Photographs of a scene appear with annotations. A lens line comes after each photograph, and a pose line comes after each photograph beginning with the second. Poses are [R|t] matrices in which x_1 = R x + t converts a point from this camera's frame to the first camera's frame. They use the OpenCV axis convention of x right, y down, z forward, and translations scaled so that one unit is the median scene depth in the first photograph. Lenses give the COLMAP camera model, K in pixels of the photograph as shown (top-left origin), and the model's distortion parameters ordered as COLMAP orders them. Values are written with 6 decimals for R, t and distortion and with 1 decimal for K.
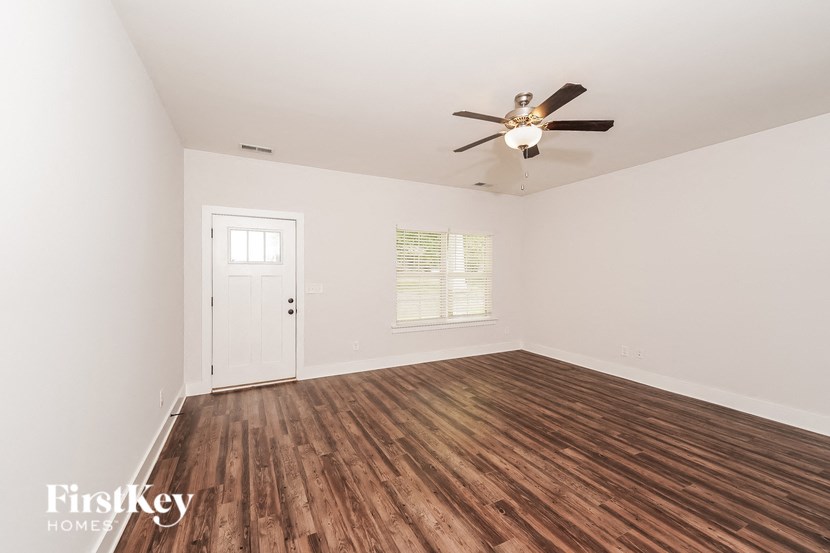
lens RADIAL K [[335.2, 0, 415.0], [0, 335.2, 276.5], [0, 0, 1]] dist [-0.001294, -0.000119]
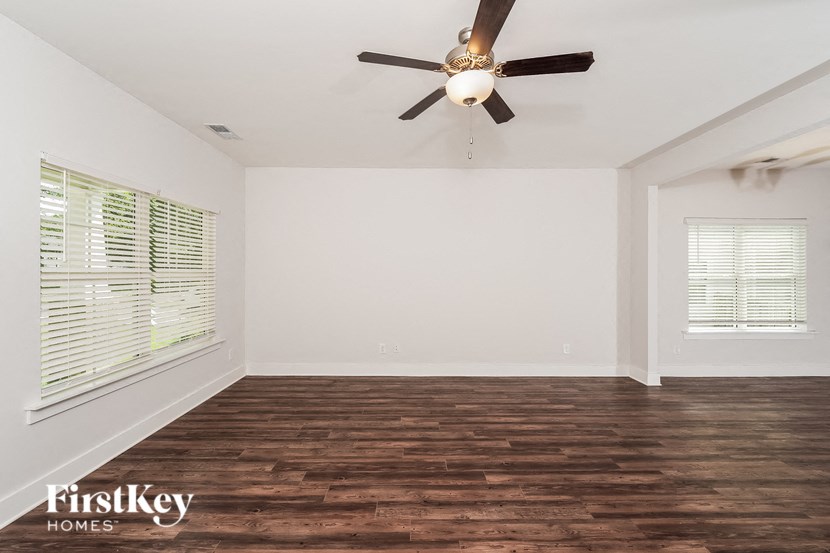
lens RADIAL K [[335.2, 0, 415.0], [0, 335.2, 276.5], [0, 0, 1]] dist [-0.001294, -0.000119]
pose [[0.449464, -0.015569, 0.893163, -0.340356], [0.008148, 0.999878, 0.013329, -0.012880], [-0.893262, 0.001287, 0.449536, 0.670298]]
